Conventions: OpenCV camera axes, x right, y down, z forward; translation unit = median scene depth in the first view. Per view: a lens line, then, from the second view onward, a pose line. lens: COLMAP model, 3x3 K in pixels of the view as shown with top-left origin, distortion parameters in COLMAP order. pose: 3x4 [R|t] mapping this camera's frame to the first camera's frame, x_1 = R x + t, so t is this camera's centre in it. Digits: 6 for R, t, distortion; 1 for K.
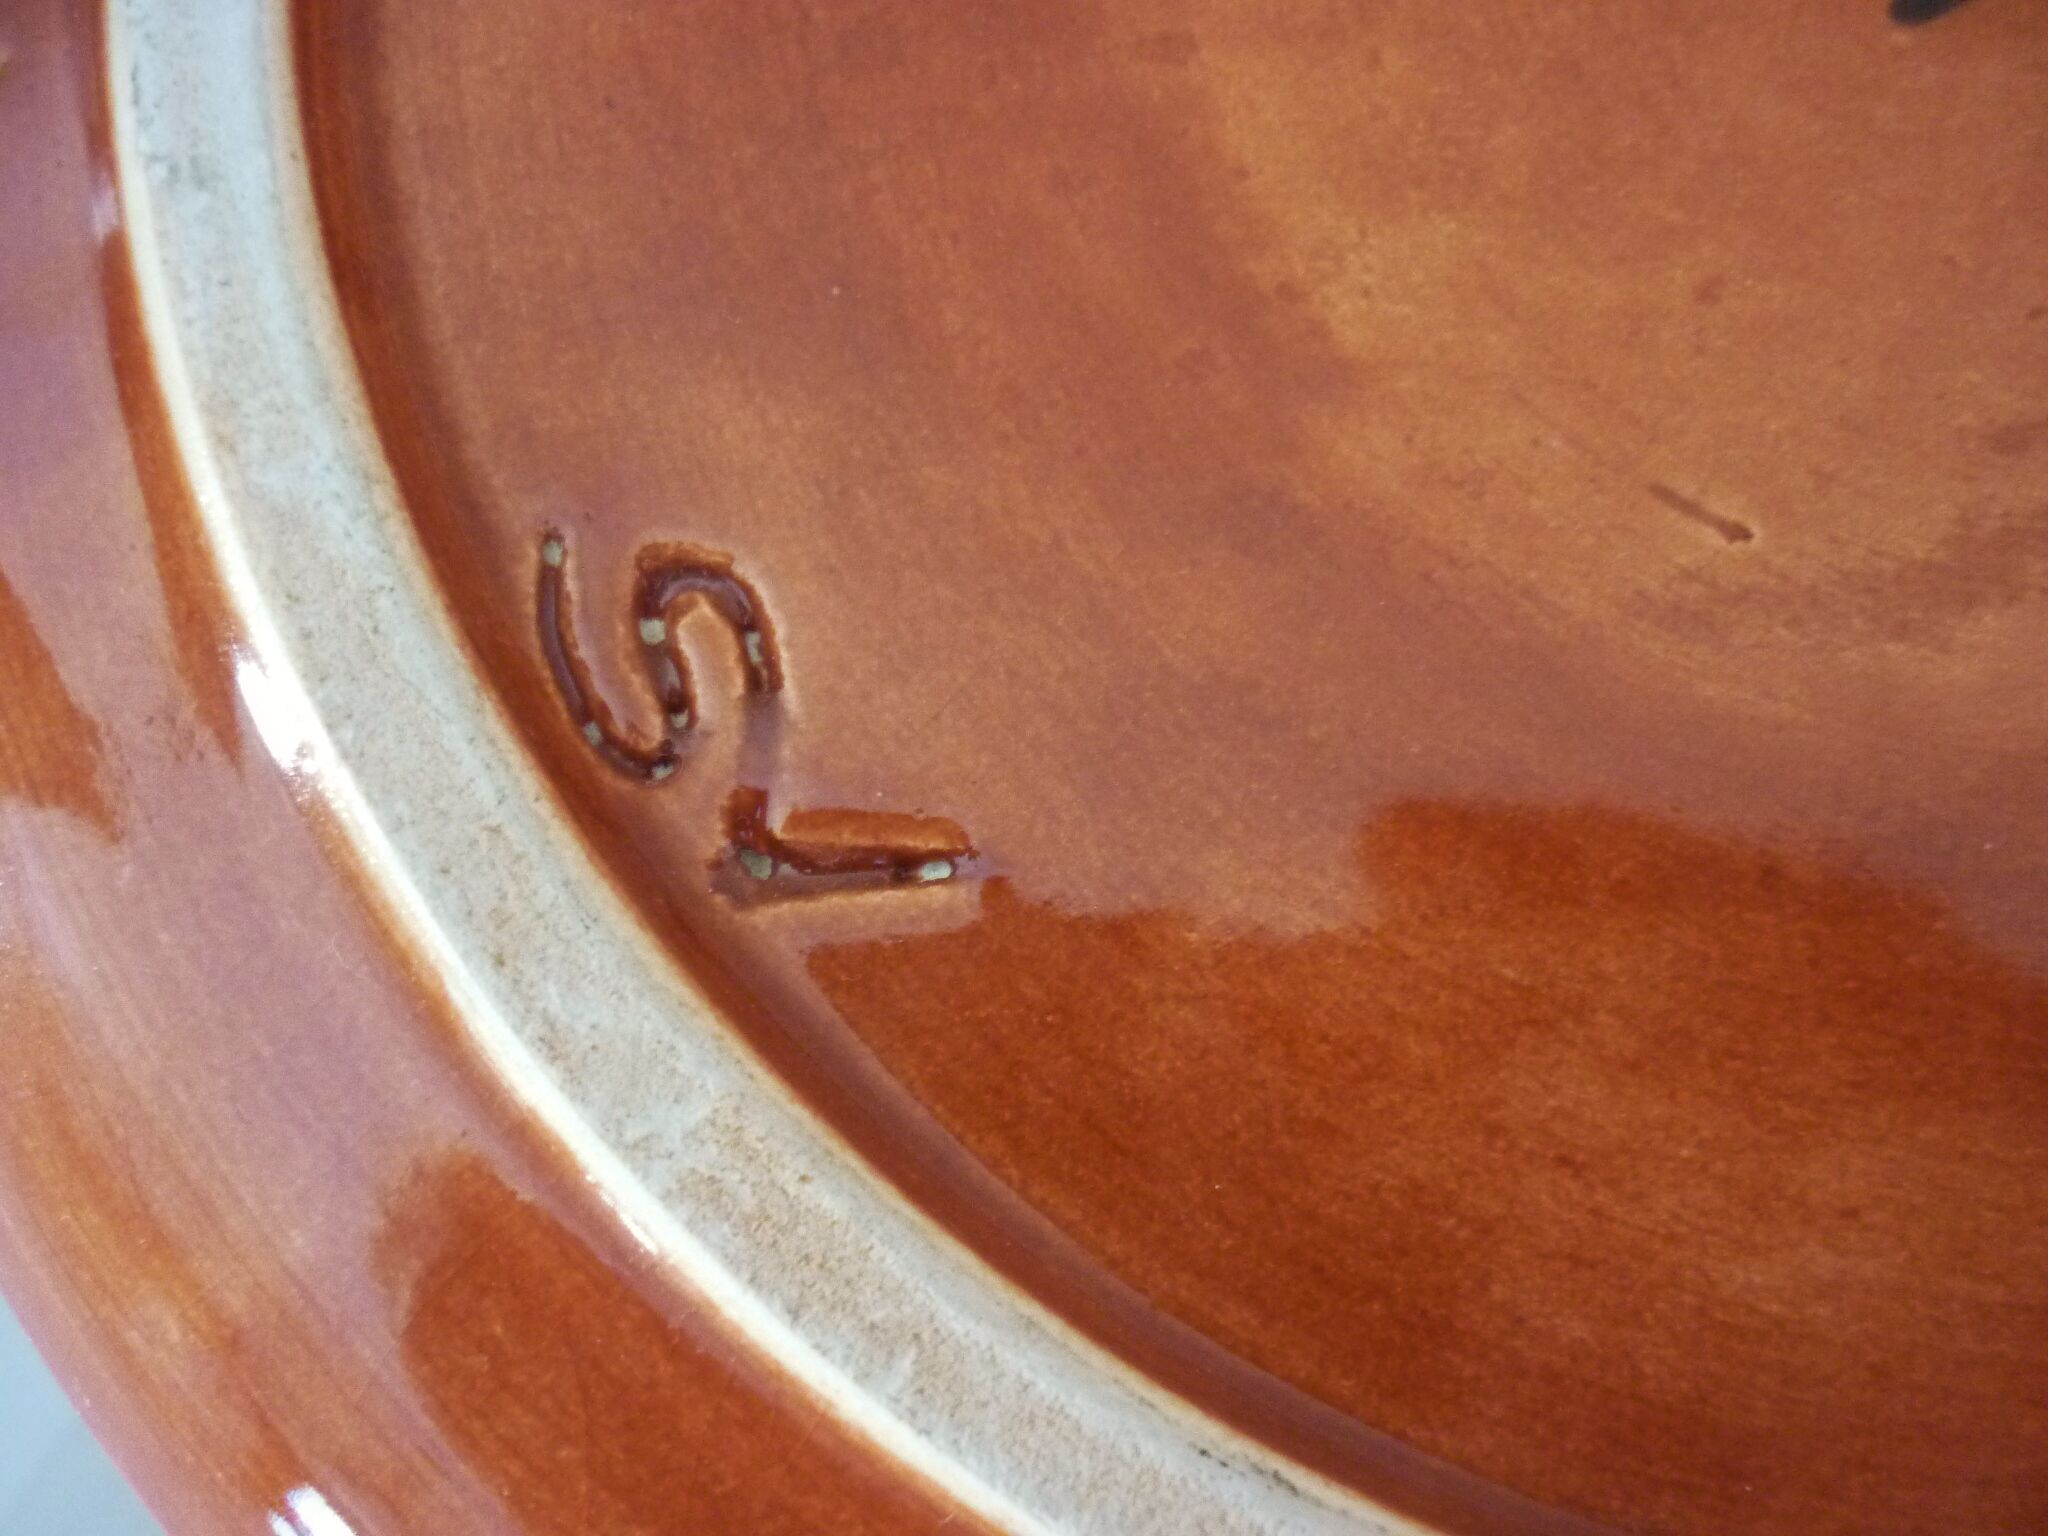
lens RADIAL K [[1972.7, 0, 1024.0], [0, 1972.7, 768.0], [0, 0, 1]] dist [-0.097855, 0.139802]
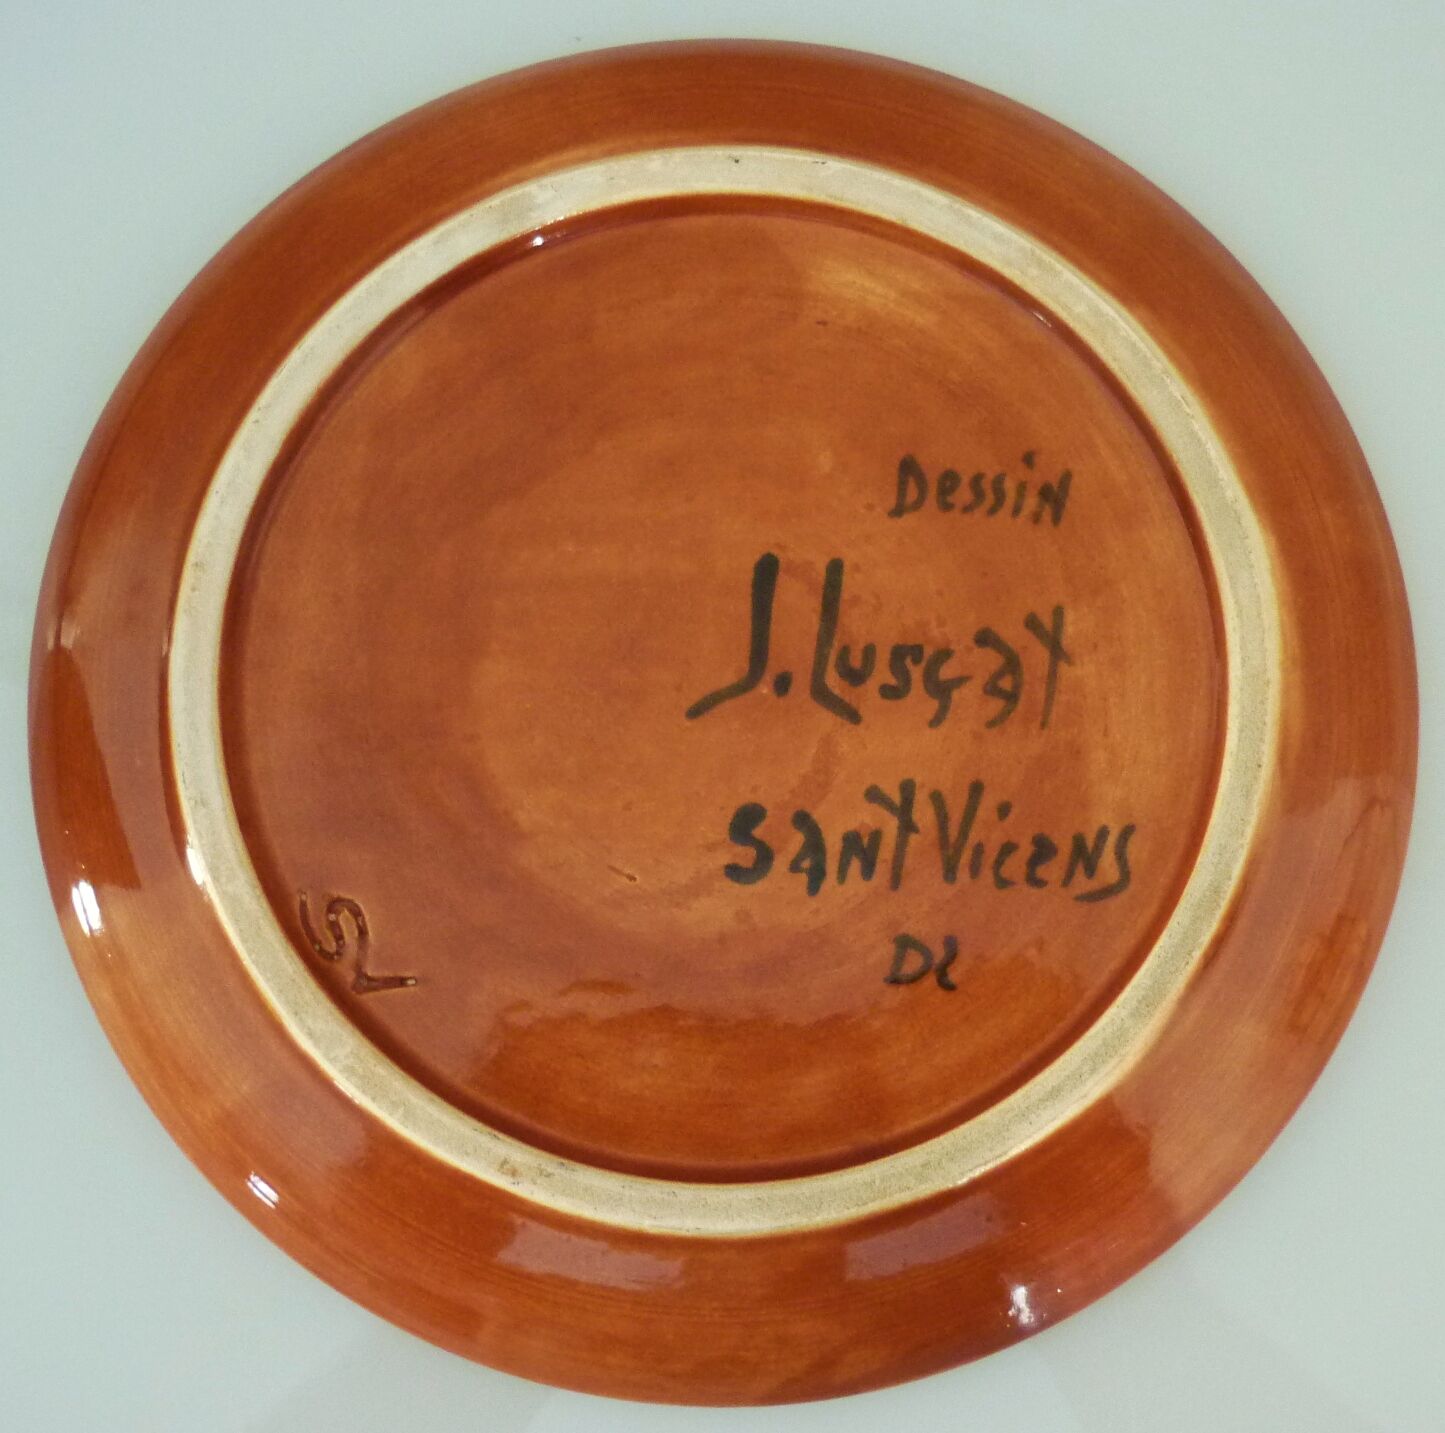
lens RADIAL K [[1953.9, 0, 752.7], [0, 1953.9, 716.4], [0, 0, 1]] dist [-0.074303, -0.012292]
pose [[0.999254, -0.038628, -0.000103, 0.612840], [0.038615, 0.998851, 0.028380, -0.522730], [-0.000993, -0.028363, 0.999597, -2.629571]]
